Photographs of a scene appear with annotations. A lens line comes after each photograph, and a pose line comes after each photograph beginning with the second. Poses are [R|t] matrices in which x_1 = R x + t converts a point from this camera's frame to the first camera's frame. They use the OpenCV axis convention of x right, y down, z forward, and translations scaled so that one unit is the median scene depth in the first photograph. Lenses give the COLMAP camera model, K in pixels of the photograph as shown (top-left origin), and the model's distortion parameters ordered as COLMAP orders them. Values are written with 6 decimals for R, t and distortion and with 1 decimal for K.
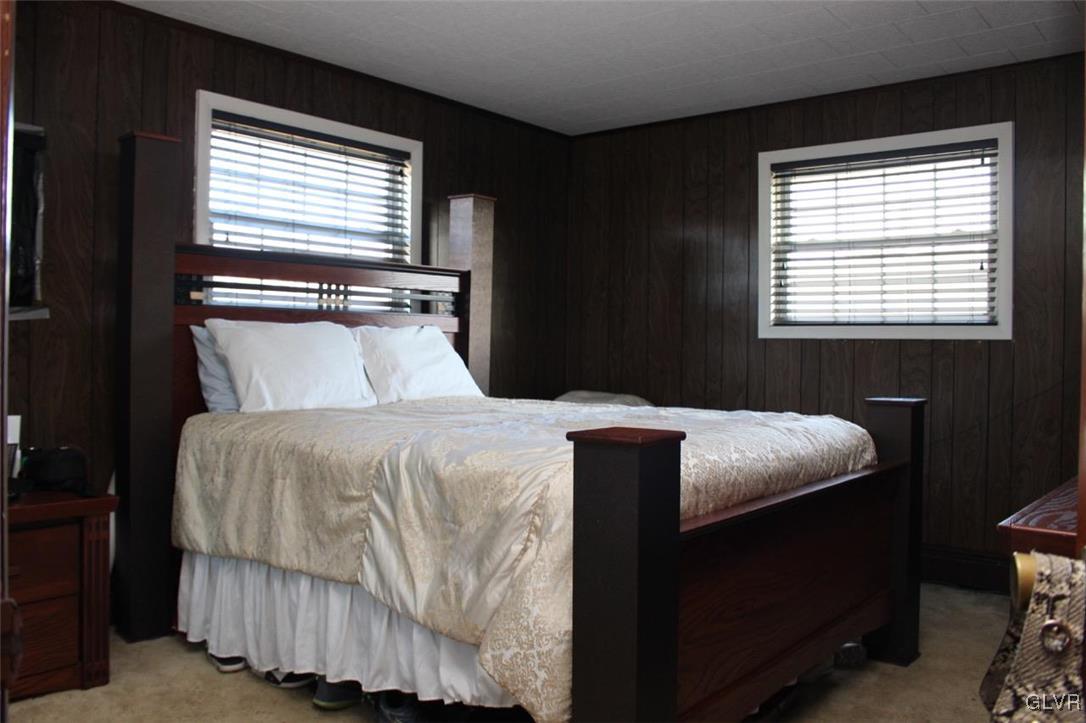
lens RADIAL K [[889.4, 0, 547.0], [0, 889.4, 351.3], [0, 0, 1]] dist [-0.153604, 0.119650]
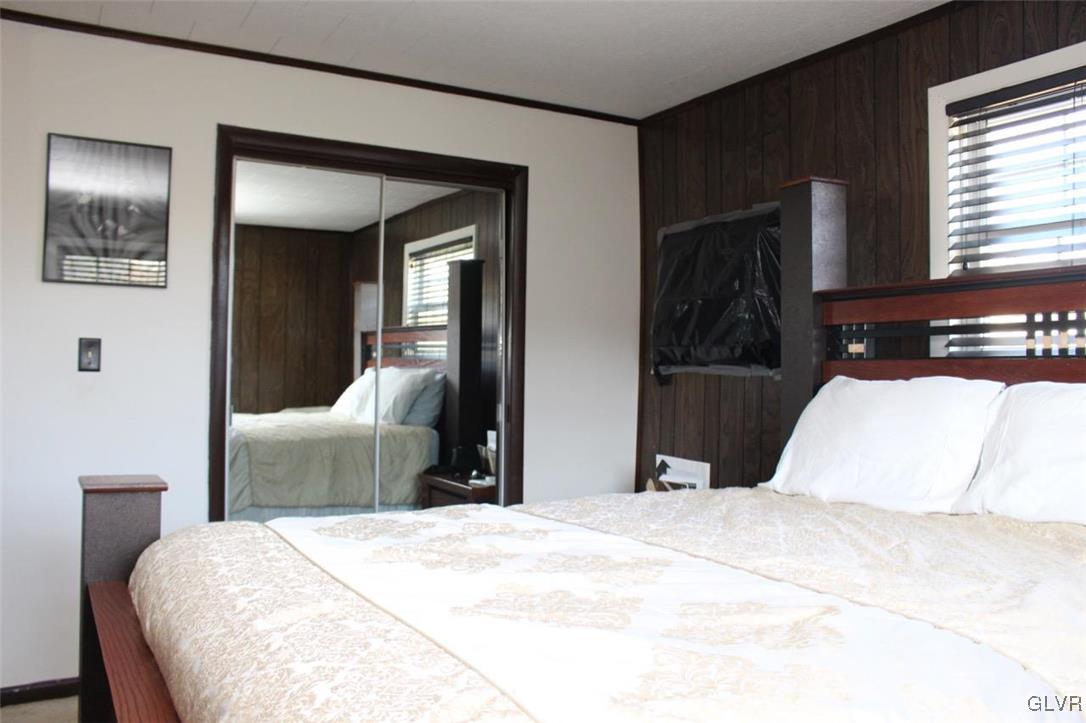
lens RADIAL K [[889.4, 0, 547.0], [0, 889.4, 351.3], [0, 0, 1]] dist [-0.153604, 0.119650]
pose [[-0.342704, -0.043375, -0.938442, 0.428550], [-0.021275, 0.999036, -0.038407, -0.019710], [0.939203, 0.006803, -0.343296, 0.881426]]
